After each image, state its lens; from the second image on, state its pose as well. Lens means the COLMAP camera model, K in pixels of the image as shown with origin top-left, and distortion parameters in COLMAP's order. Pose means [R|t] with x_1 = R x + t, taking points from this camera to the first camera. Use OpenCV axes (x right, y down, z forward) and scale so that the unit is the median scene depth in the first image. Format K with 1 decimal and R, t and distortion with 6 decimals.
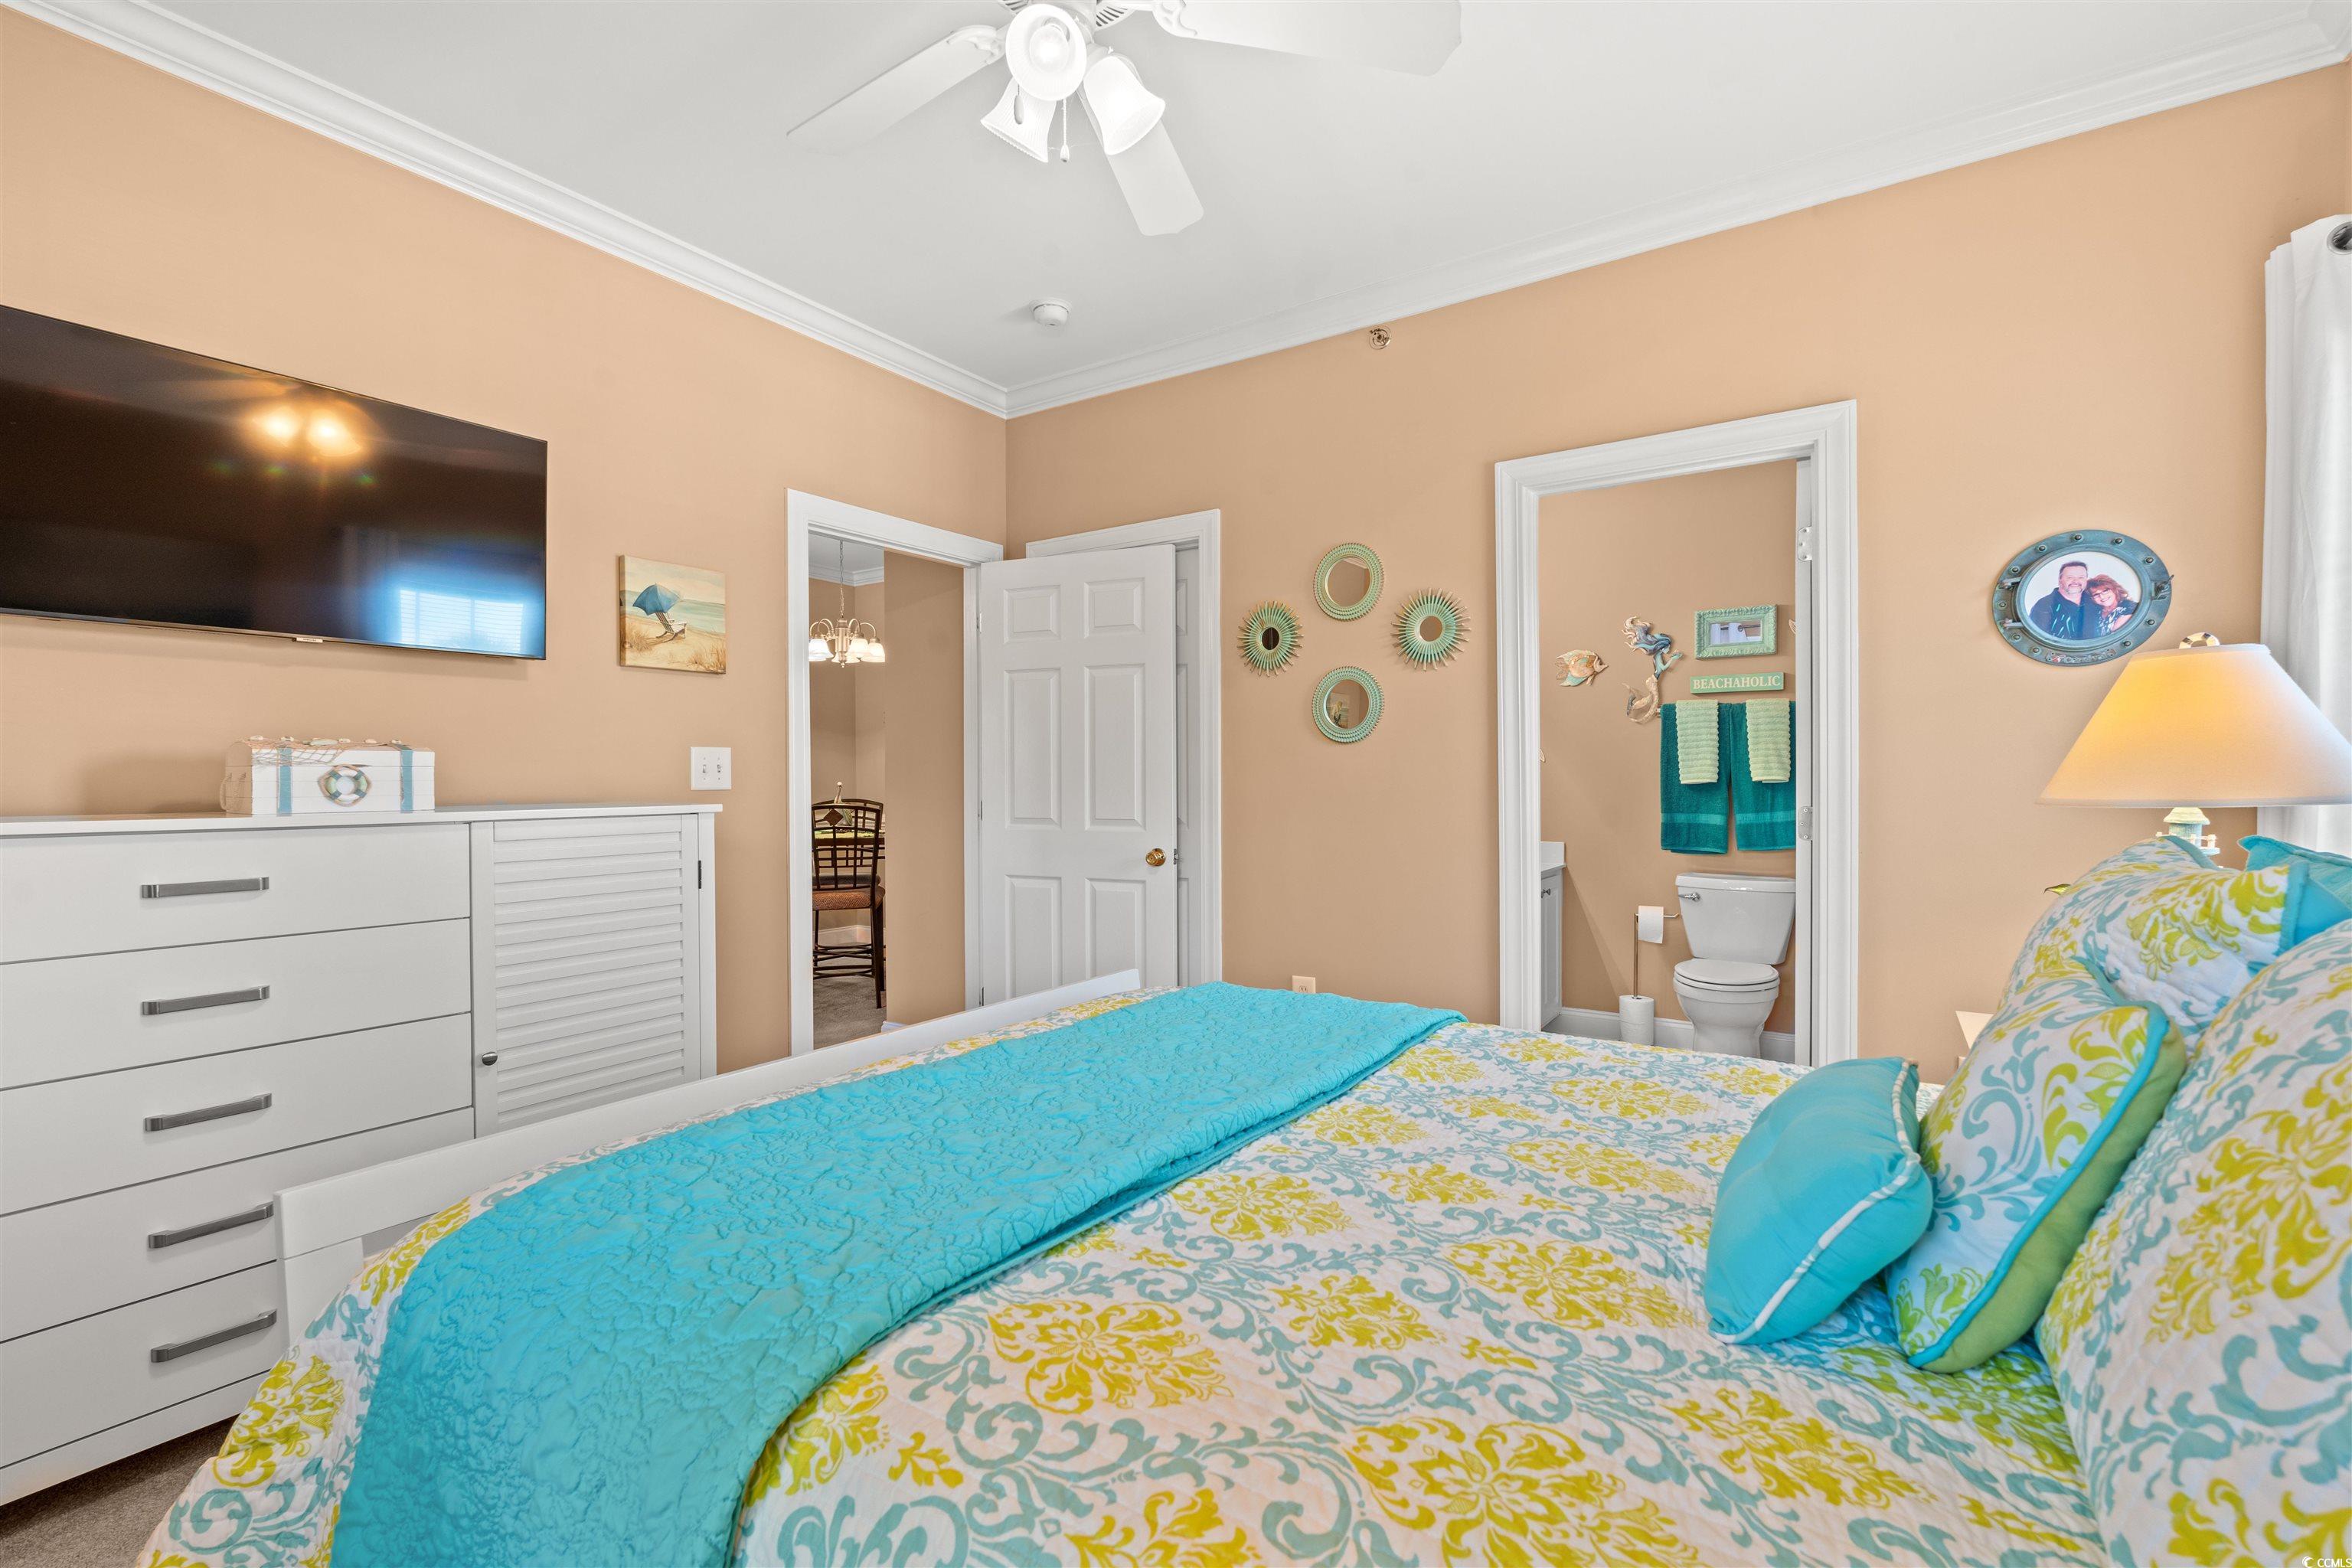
lens RADIAL K [[1030.3, 0, 1162.0], [0, 1030.3, 786.1], [0, 0, 1]] dist [-0.005919, 0.000814]
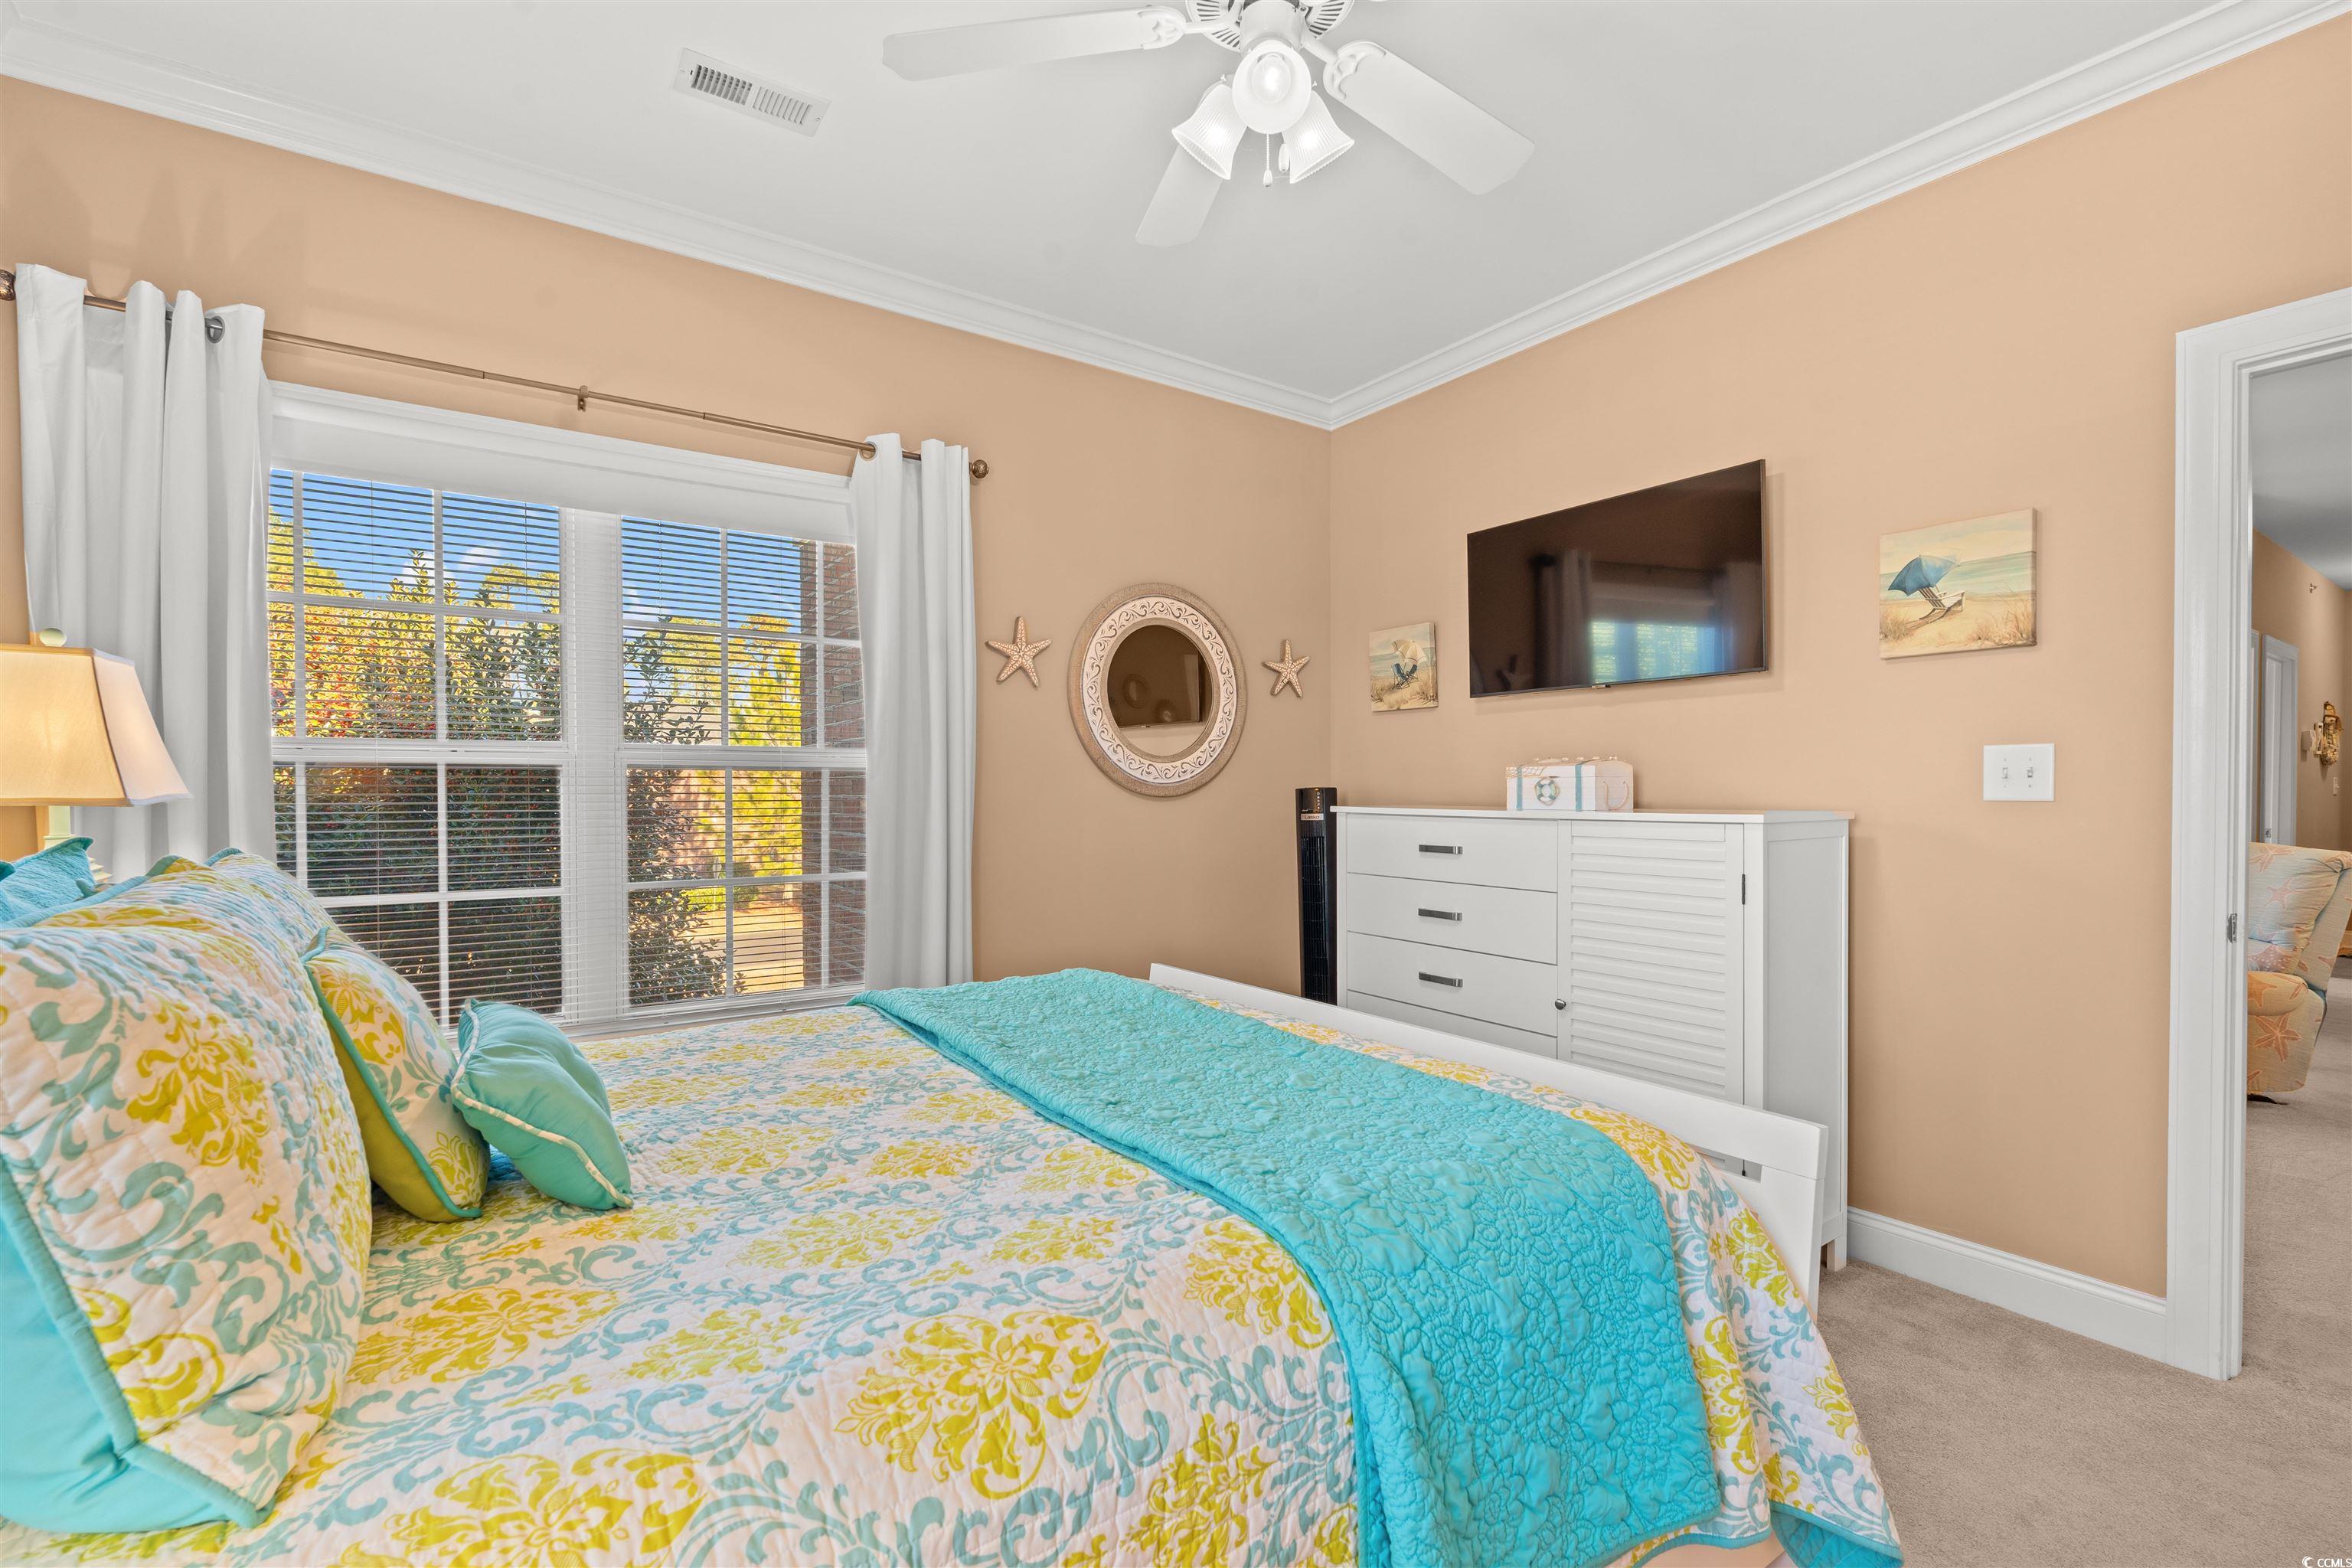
lens RADIAL K [[1030.3, 0, 1179.4], [0, 1030.3, 799.7], [0, 0, 1]] dist [-0.005919, 0.000814]
pose [[-0.354183, 0.009879, -0.935124, 0.685568], [-0.009892, 0.999849, 0.014310, -0.003425], [0.935124, 0.014319, -0.354032, 0.981353]]
